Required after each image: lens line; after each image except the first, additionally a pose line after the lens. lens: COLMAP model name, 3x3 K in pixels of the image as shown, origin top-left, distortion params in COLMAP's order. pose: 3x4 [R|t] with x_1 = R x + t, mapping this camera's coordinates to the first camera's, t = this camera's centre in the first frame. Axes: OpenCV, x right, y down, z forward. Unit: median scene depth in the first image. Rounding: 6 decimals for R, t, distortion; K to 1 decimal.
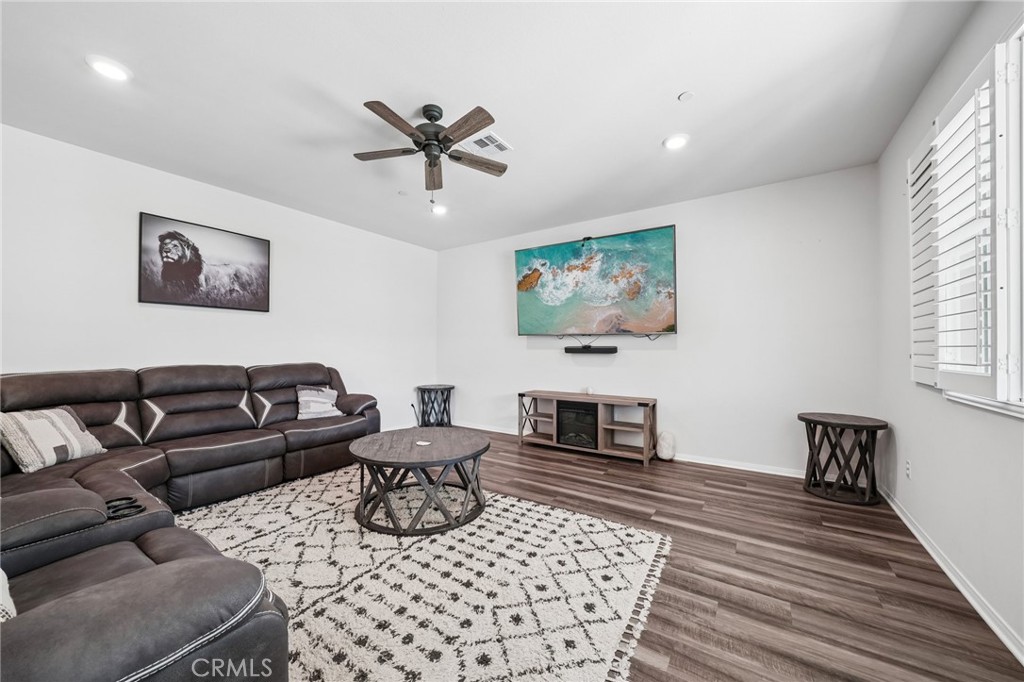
lens RADIAL K [[373.0, 0, 504.3], [0, 373.0, 345.0], [0, 0, 1]] dist [-0.011407, 0.000074]
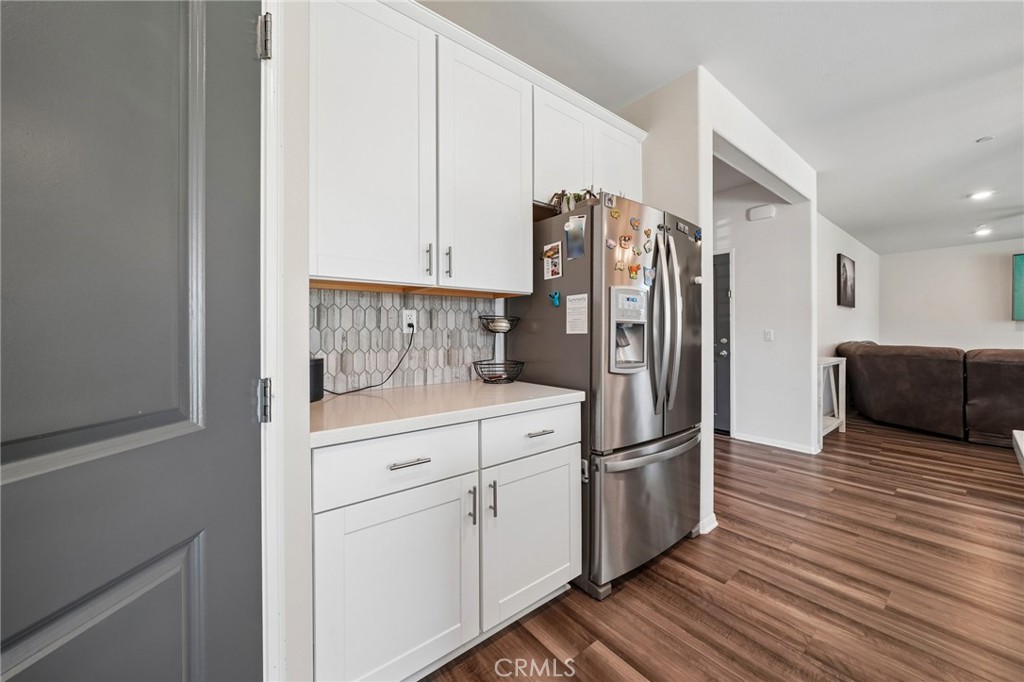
lens RADIAL K [[380.3, 0, 525.7], [0, 380.3, 332.0], [0, 0, 1]] dist [0.000111, 0.000221]
pose [[0.961601, -0.002546, -0.274438, -2.062651], [0.005689, 0.999927, 0.010655, -0.016348], [0.274391, -0.011807, 0.961546, -1.227431]]
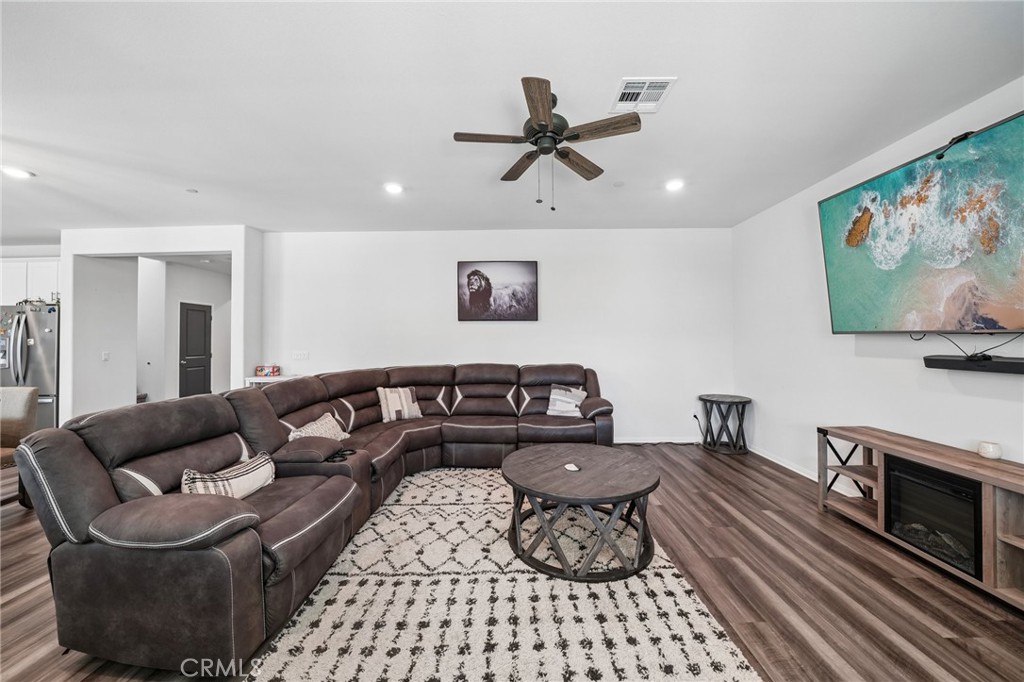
lens RADIAL K [[363.5, 0, 510.7], [0, 363.5, 332.9], [0, 0, 1]] dist [-0.019274, 0.000169]
pose [[0.558251, -0.019683, -0.829439, 0.398150], [0.013594, 0.999801, -0.014576, -0.044624], [0.829561, -0.003138, 0.558408, 0.365372]]
